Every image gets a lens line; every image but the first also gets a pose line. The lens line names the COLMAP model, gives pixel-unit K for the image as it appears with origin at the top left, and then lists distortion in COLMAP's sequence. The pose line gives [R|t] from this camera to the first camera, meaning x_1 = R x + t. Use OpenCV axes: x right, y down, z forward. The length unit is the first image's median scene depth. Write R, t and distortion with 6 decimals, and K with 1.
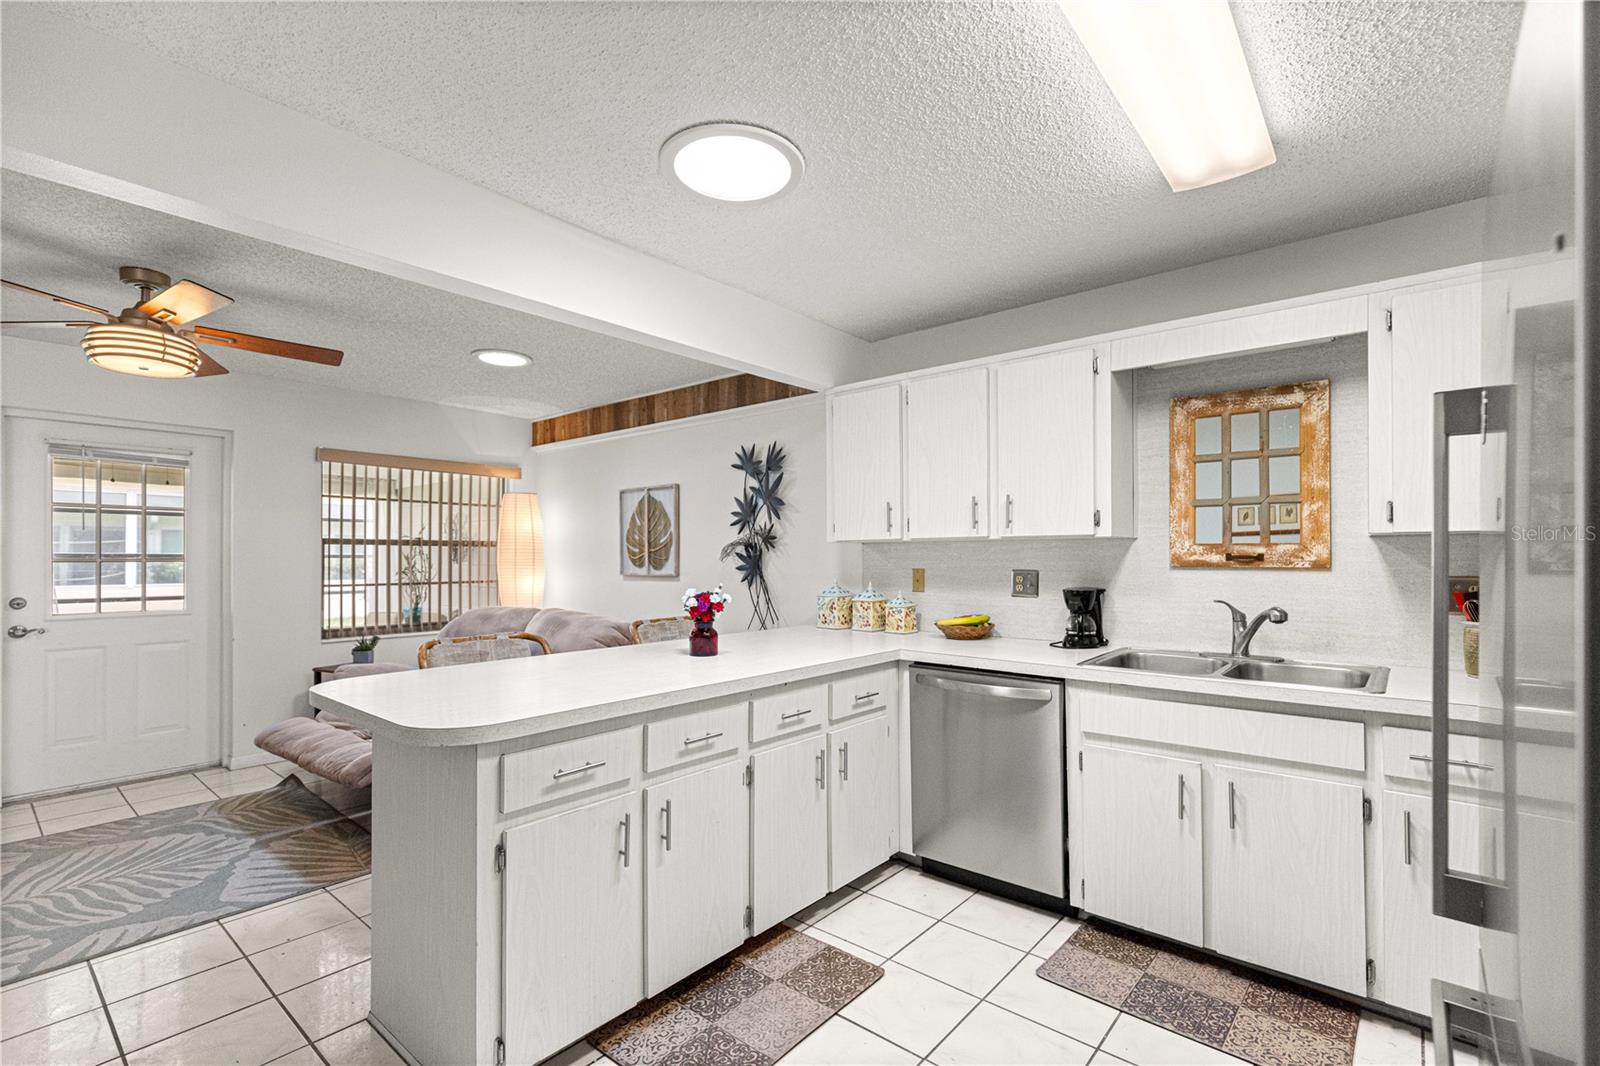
lens RADIAL K [[719.3, 0, 807.8], [0, 719.3, 550.1], [0, 0, 1]] dist [0.008615, -0.001234]
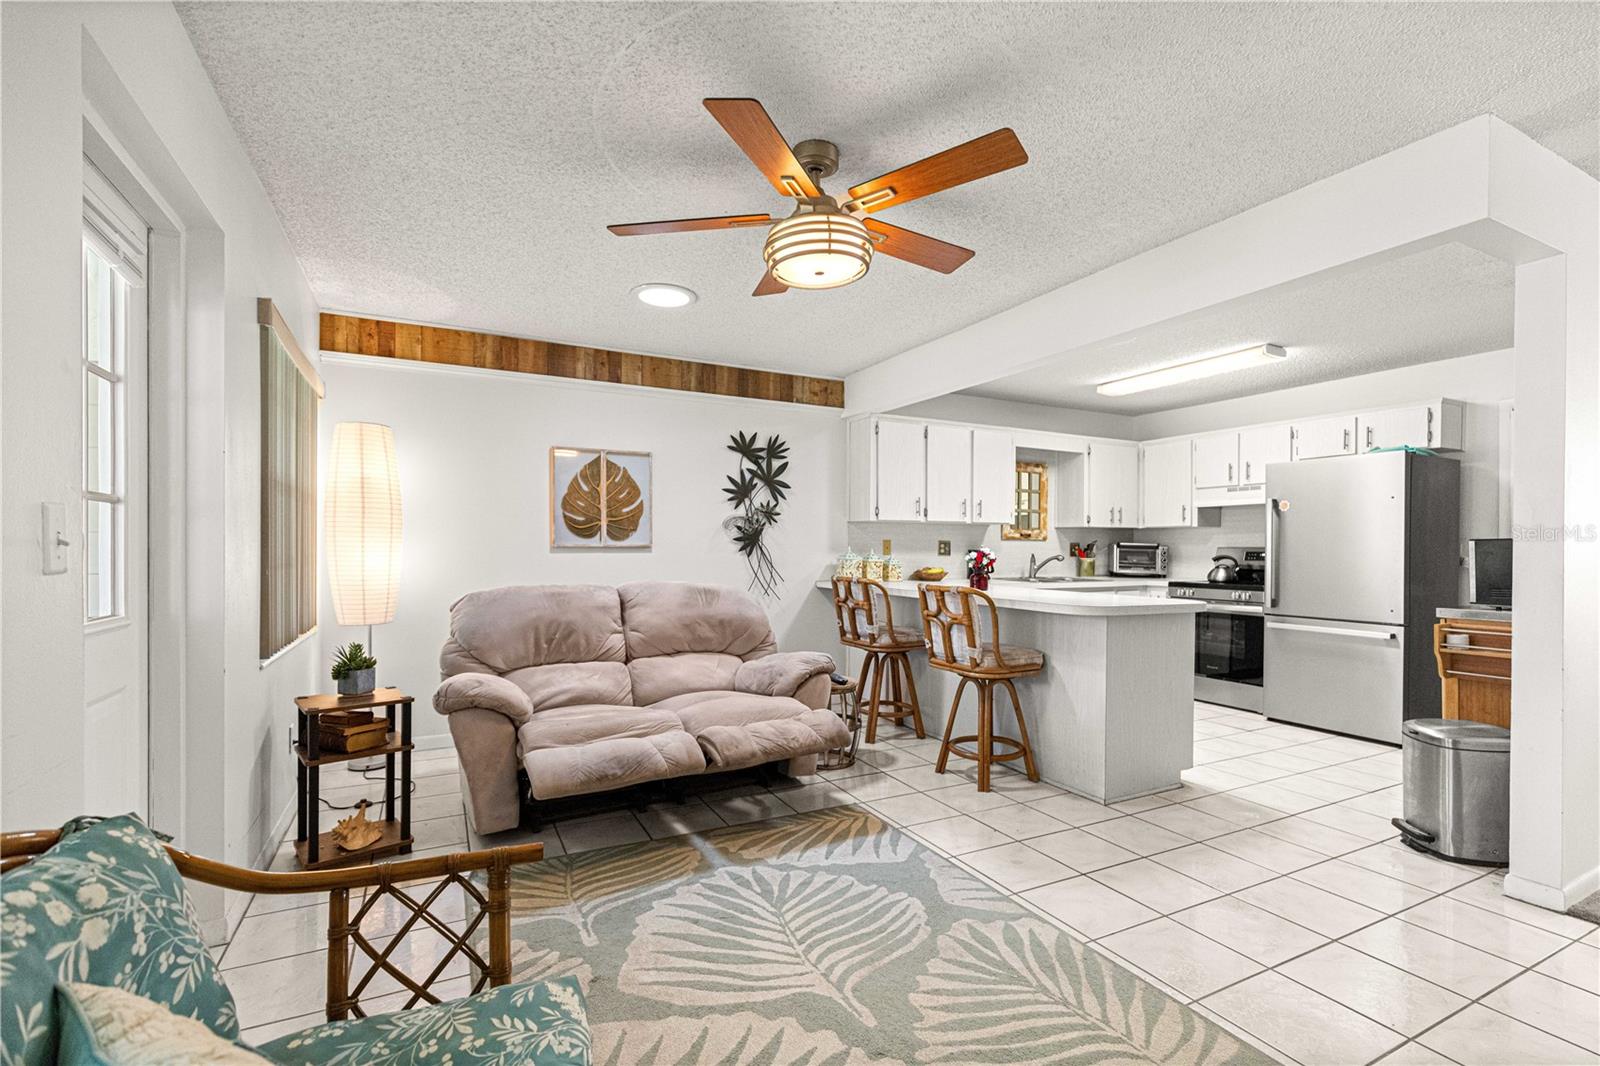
lens RADIAL K [[719.3, 0, 807.8], [0, 719.3, 550.1], [0, 0, 1]] dist [0.008615, -0.001234]
pose [[0.385219, 0.001824, 0.922823, -1.316698], [-0.015460, 0.999870, 0.004477, 0.042595], [-0.922696, -0.015991, 0.385197, 0.556336]]
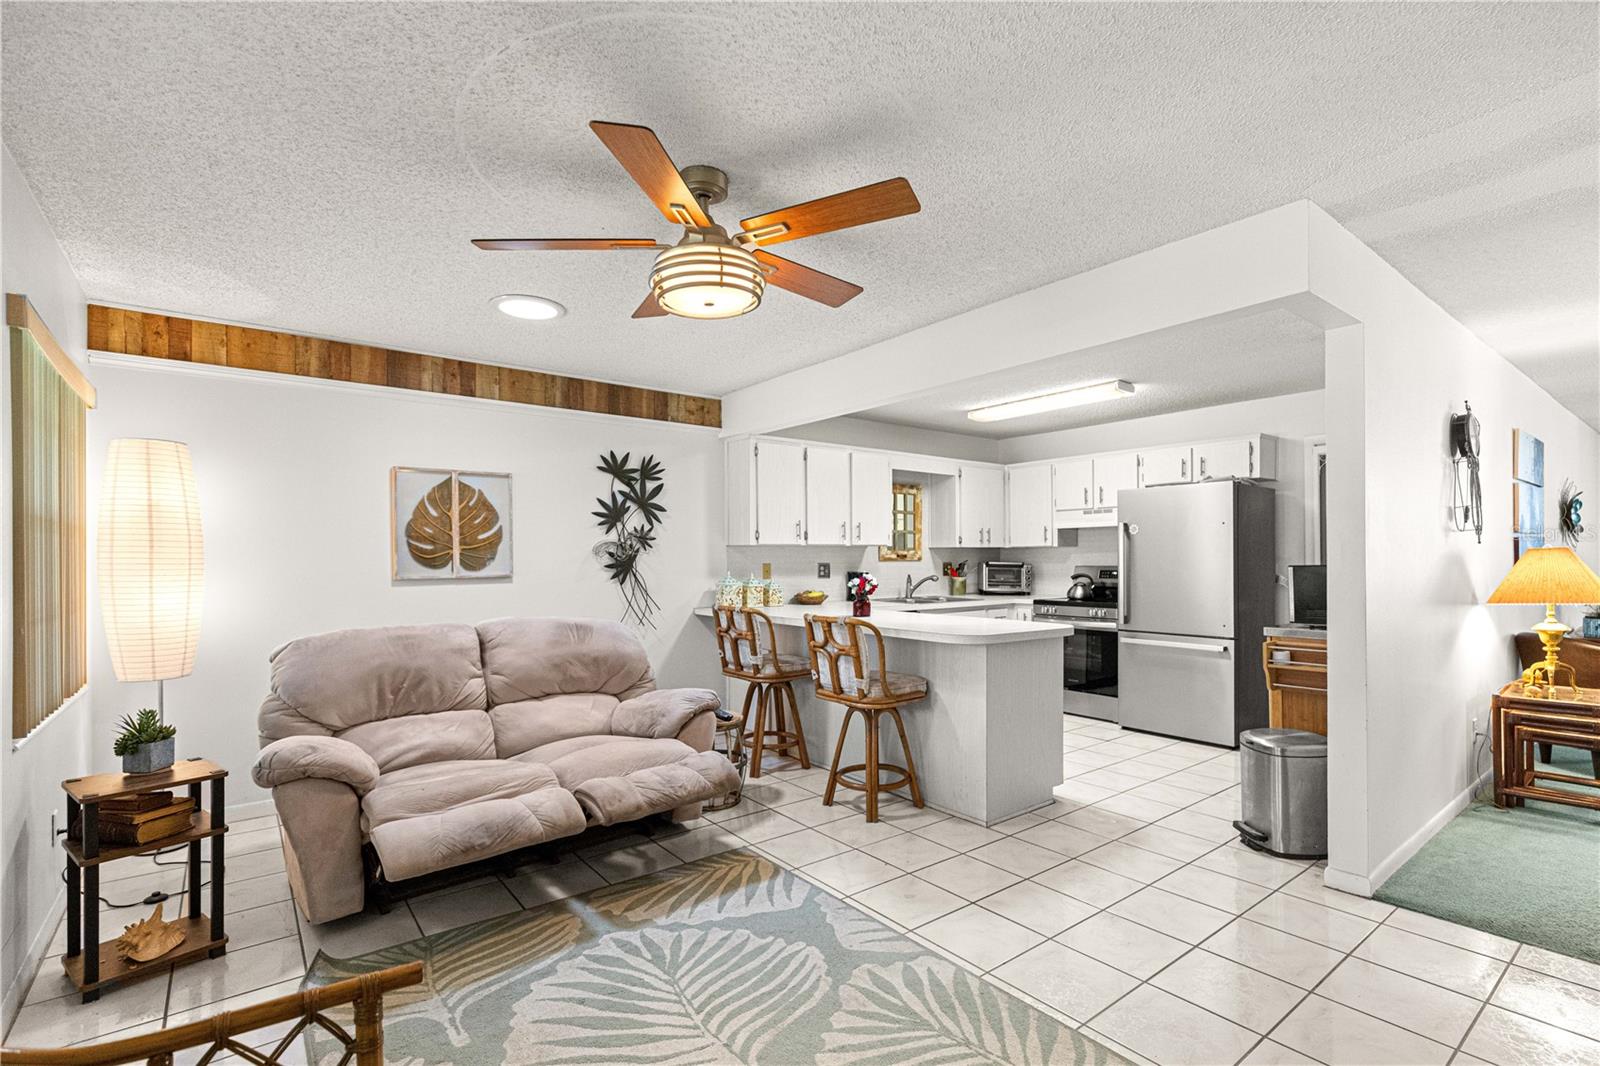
lens RADIAL K [[738.5, 0, 814.9], [0, 738.5, 557.3], [0, 0, 1]] dist [0.009017, -0.001212]
pose [[0.204148, 0.003119, 0.978935, -1.318784], [-0.005009, 0.999985, -0.002141, 0.015401], [-0.978927, -0.004466, 0.204160, 0.579762]]
